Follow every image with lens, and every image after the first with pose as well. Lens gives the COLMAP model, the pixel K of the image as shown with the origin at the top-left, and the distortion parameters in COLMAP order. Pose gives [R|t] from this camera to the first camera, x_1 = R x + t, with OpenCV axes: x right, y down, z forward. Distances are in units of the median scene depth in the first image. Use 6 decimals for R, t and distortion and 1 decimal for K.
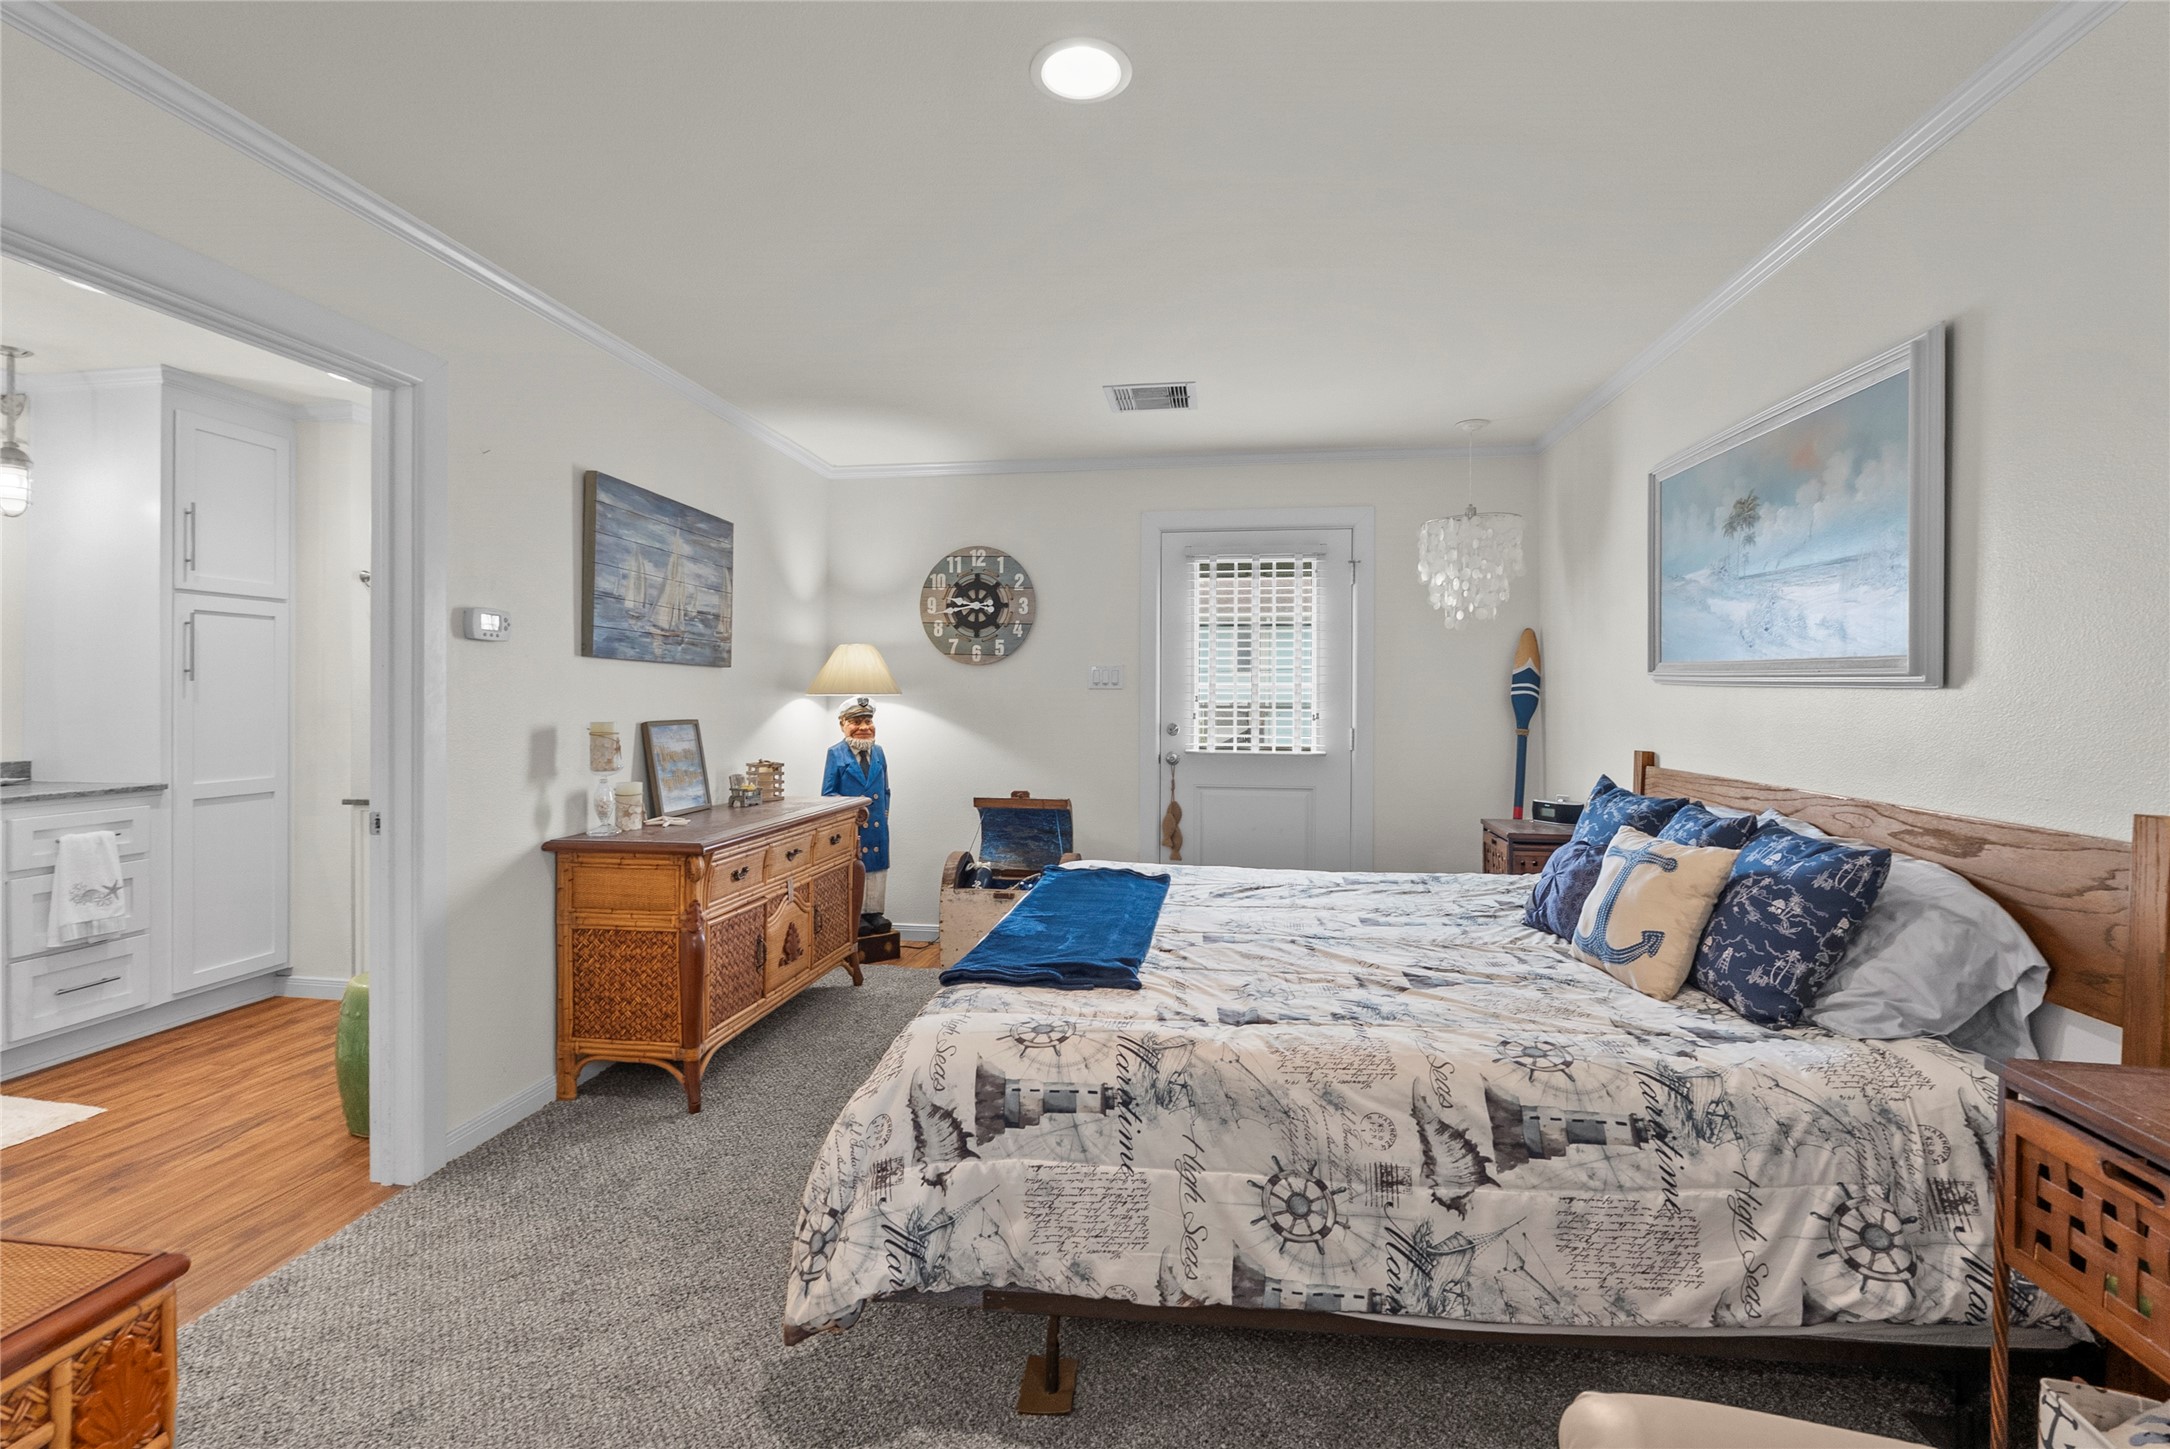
lens RADIAL K [[973.6, 0, 1077.6], [0, 973.6, 696.7], [0, 0, 1]] dist [-0.002401, -0.000377]
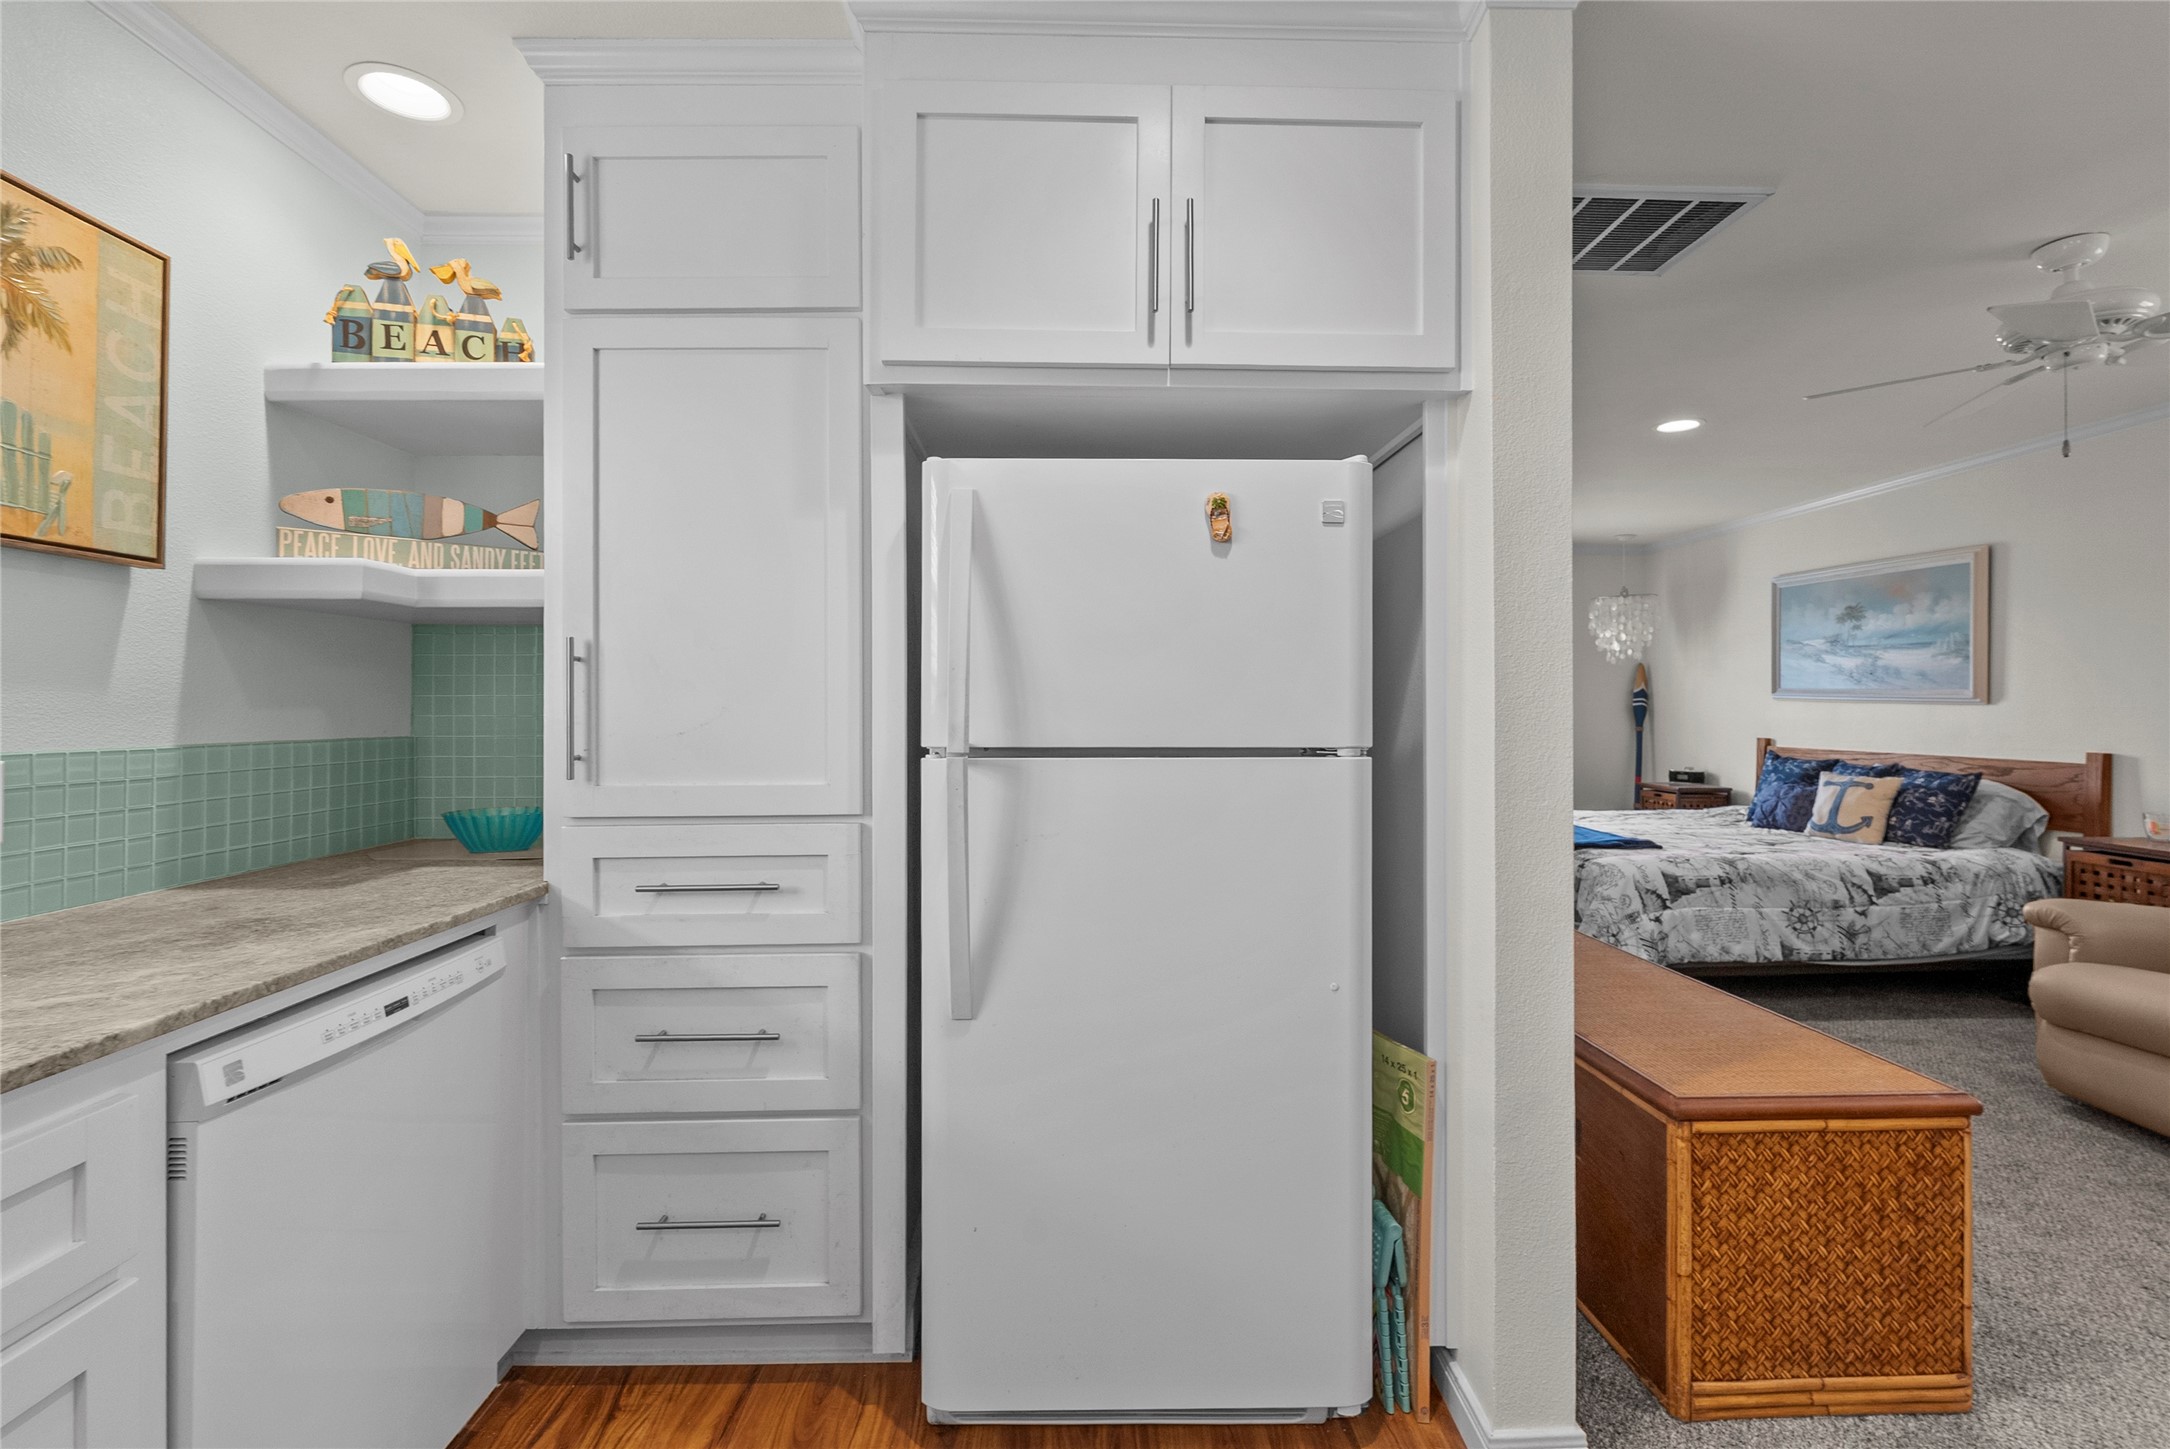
lens RADIAL K [[962.9, 0, 1080.4], [0, 962.9, 699.0], [0, 0, 1]] dist [-0.005576, 0.000057]
pose [[0.984689, 0.001561, 0.174313, -1.128278], [-0.000491, 0.999981, -0.006182, -0.004377], [-0.174319, 0.006002, 0.984671, -0.597793]]
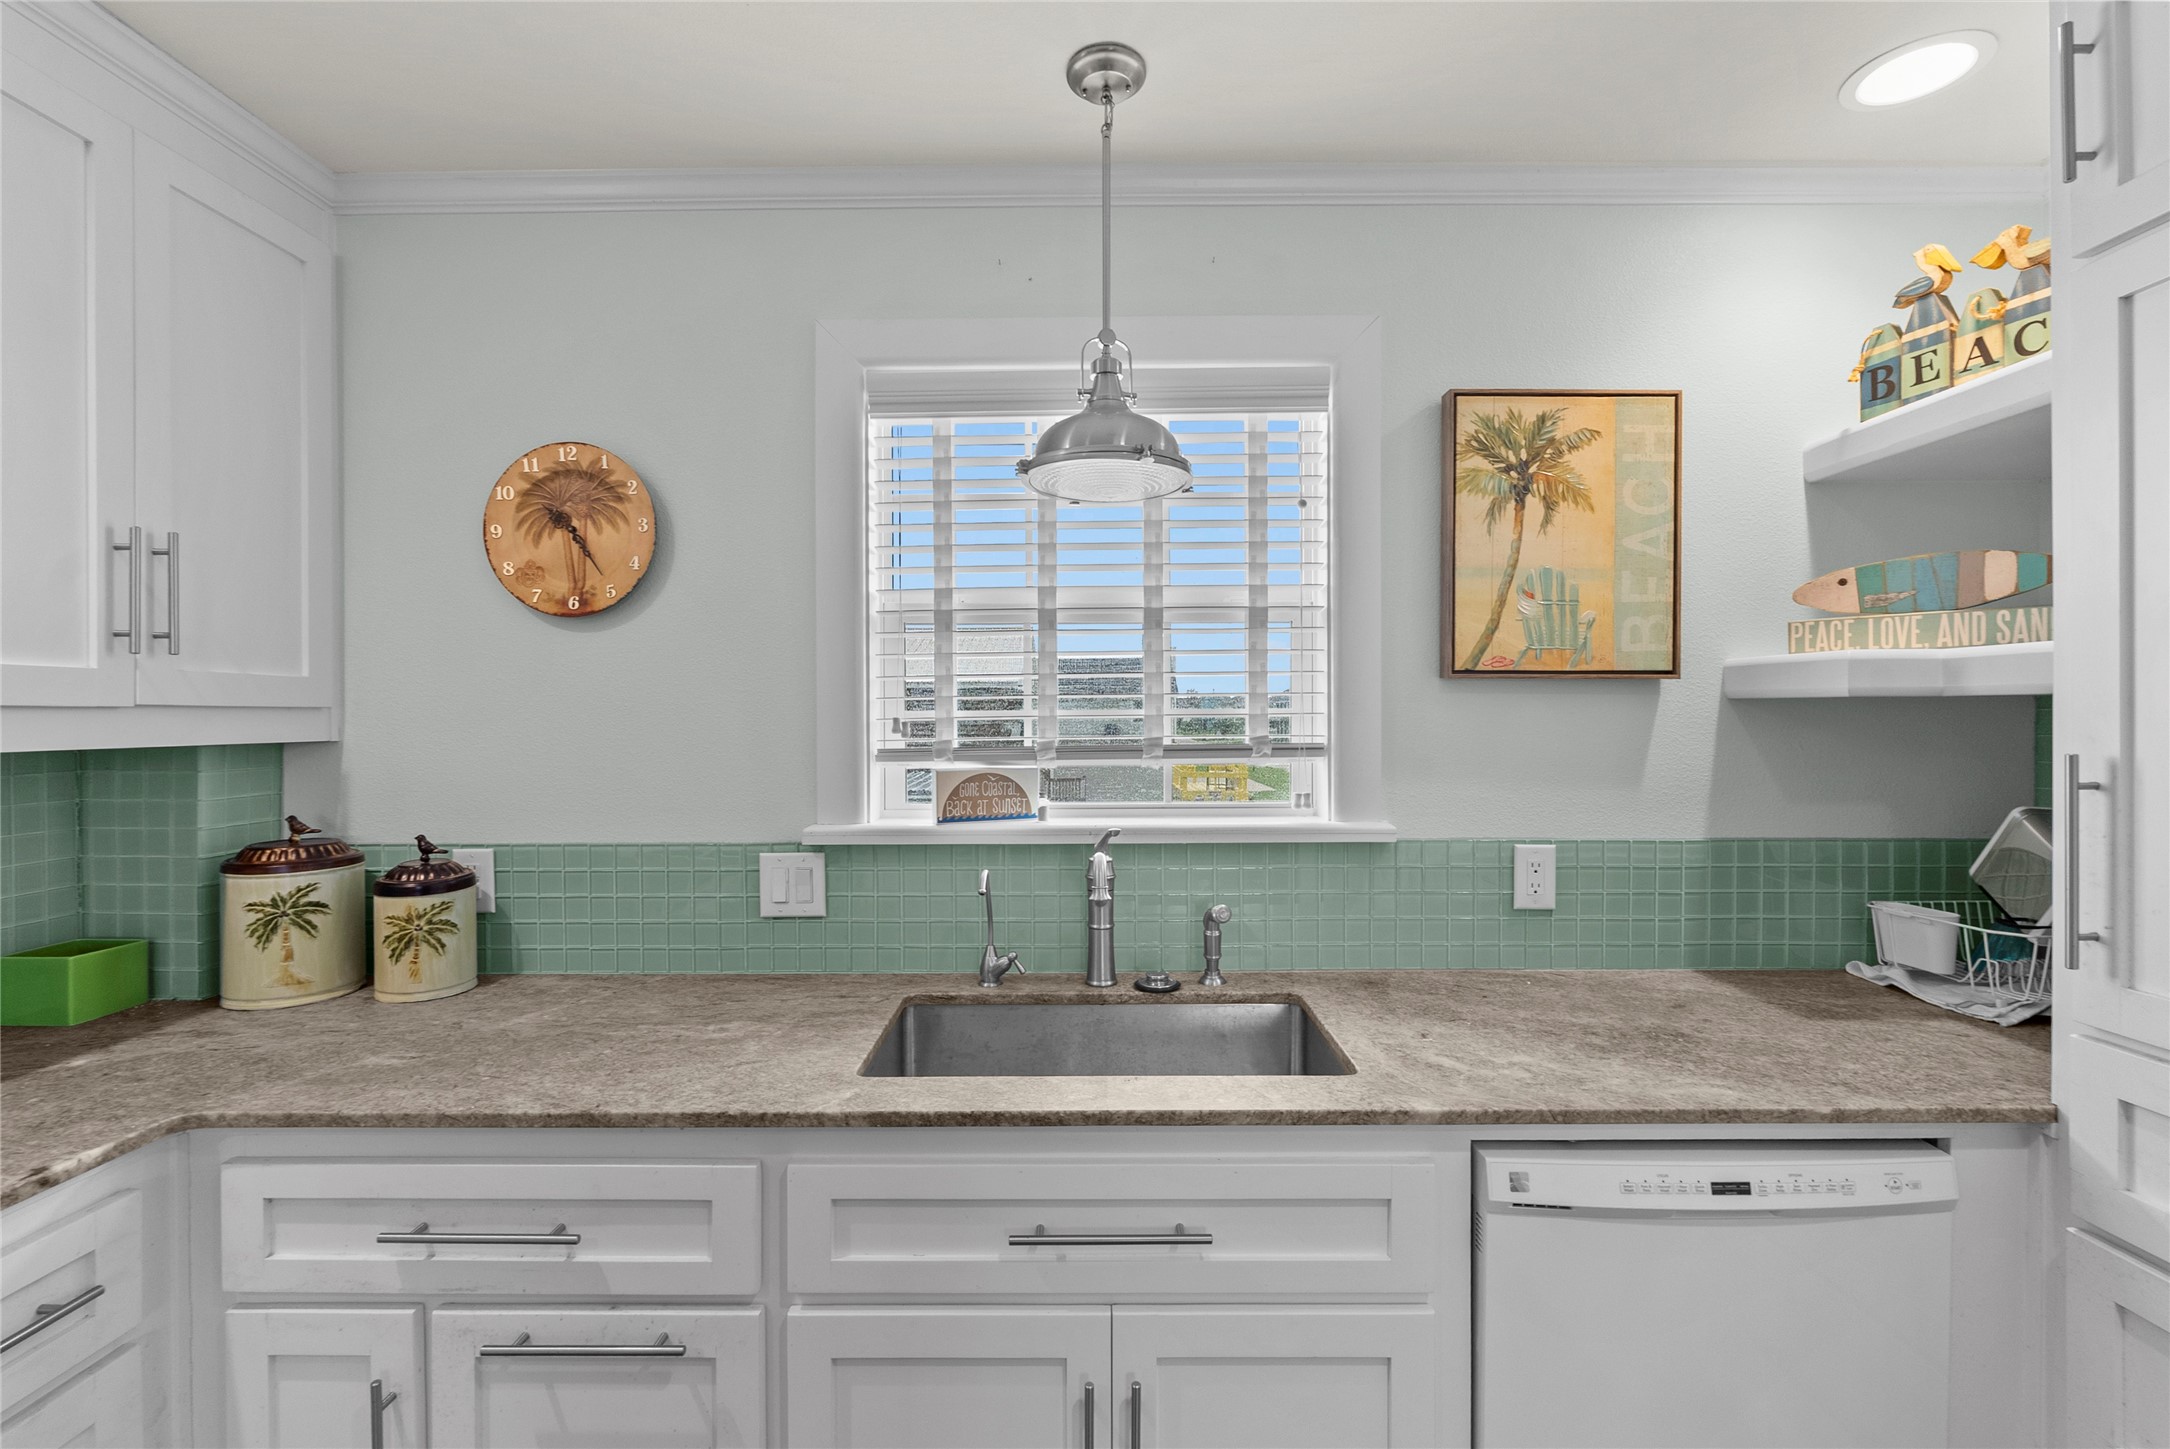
lens RADIAL K [[957.6, 0, 1081.9], [0, 957.6, 718.7], [0, 0, 1]] dist [-0.004593, 0.000000]
pose [[0.143485, 0.005686, -0.989636, -1.004587], [0.004516, 0.999969, 0.006400, -0.065865], [0.989642, -0.005387, 0.143455, -0.412460]]
